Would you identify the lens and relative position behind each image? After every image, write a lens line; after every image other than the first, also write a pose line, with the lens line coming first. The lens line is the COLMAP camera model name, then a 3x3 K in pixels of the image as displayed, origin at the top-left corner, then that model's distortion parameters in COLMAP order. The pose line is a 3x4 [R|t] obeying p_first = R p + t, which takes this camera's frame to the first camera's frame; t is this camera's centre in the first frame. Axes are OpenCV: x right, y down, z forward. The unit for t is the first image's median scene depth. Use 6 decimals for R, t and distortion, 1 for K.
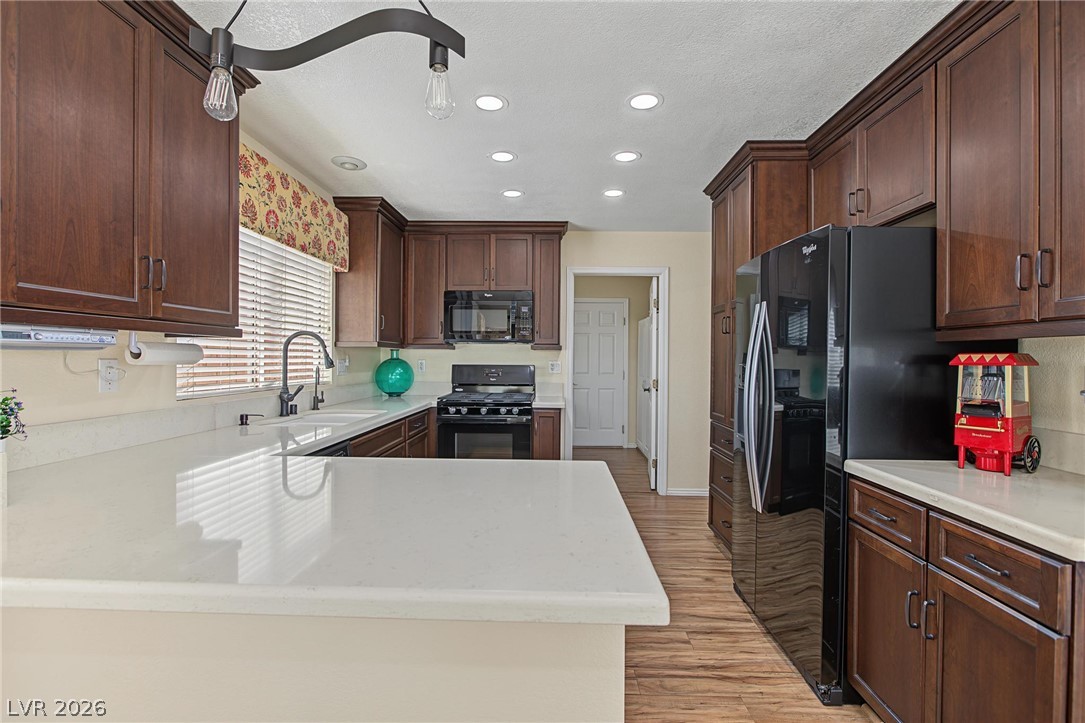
lens RADIAL K [[496.5, 0, 542.5], [0, 496.5, 361.5], [0, 0, 1]] dist [-0.013195, 0.004820]
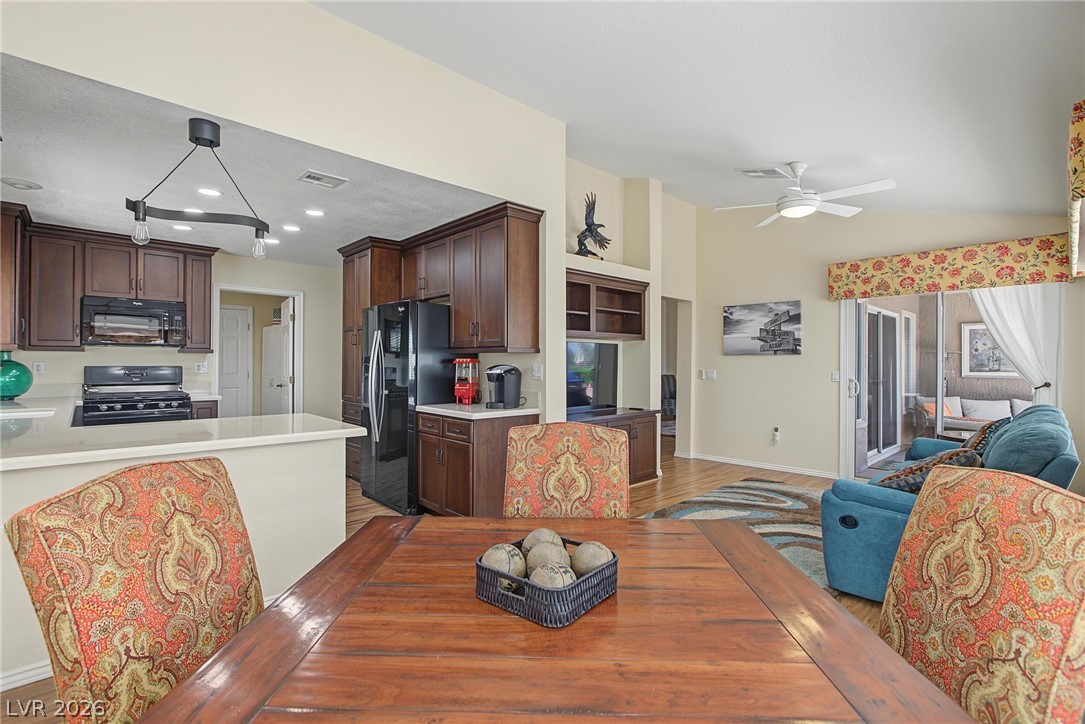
lens RADIAL K [[496.5, 0, 542.5], [0, 496.5, 362.0], [0, 0, 1]] dist [-0.013195, 0.004820]
pose [[0.716160, -0.003072, 0.697929, -0.268956], [0.004102, 0.999992, 0.000192, 0.001345], [-0.697924, 0.002725, 0.716167, -0.497325]]
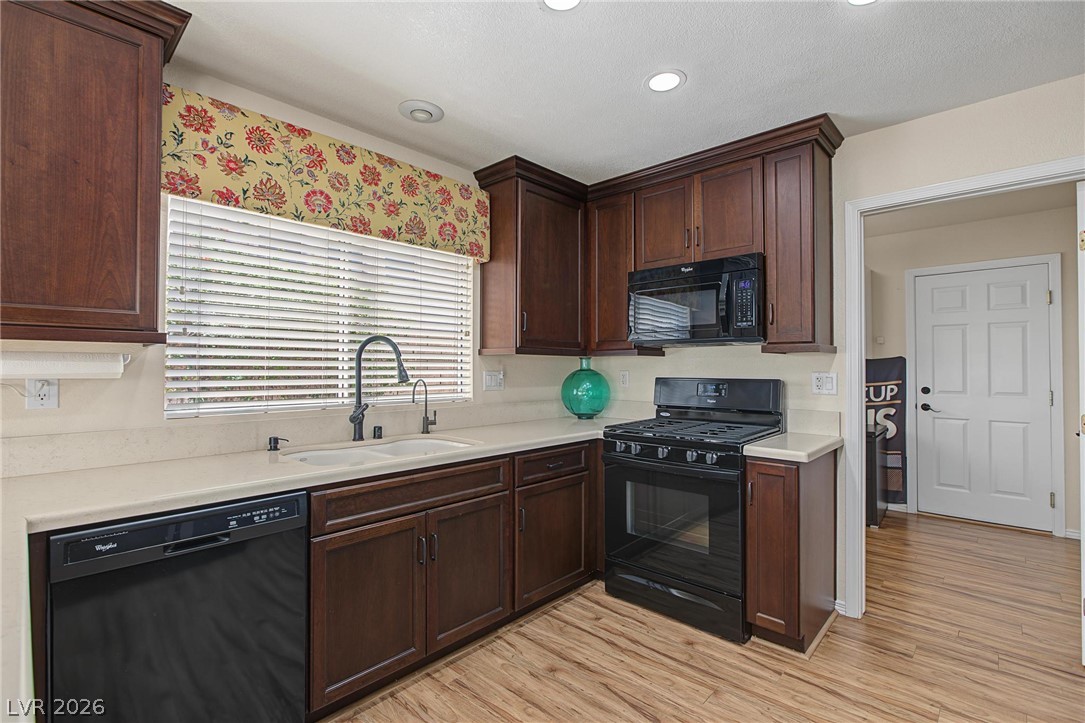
lens RADIAL K [[496.5, 0, 542.5], [0, 496.5, 361.5], [0, 0, 1]] dist [-0.013195, 0.004820]
pose [[0.746300, -0.016507, -0.665405, 0.203779], [0.001438, 0.999730, -0.023187, -0.000462], [0.665609, 0.016348, 0.746122, 0.468810]]
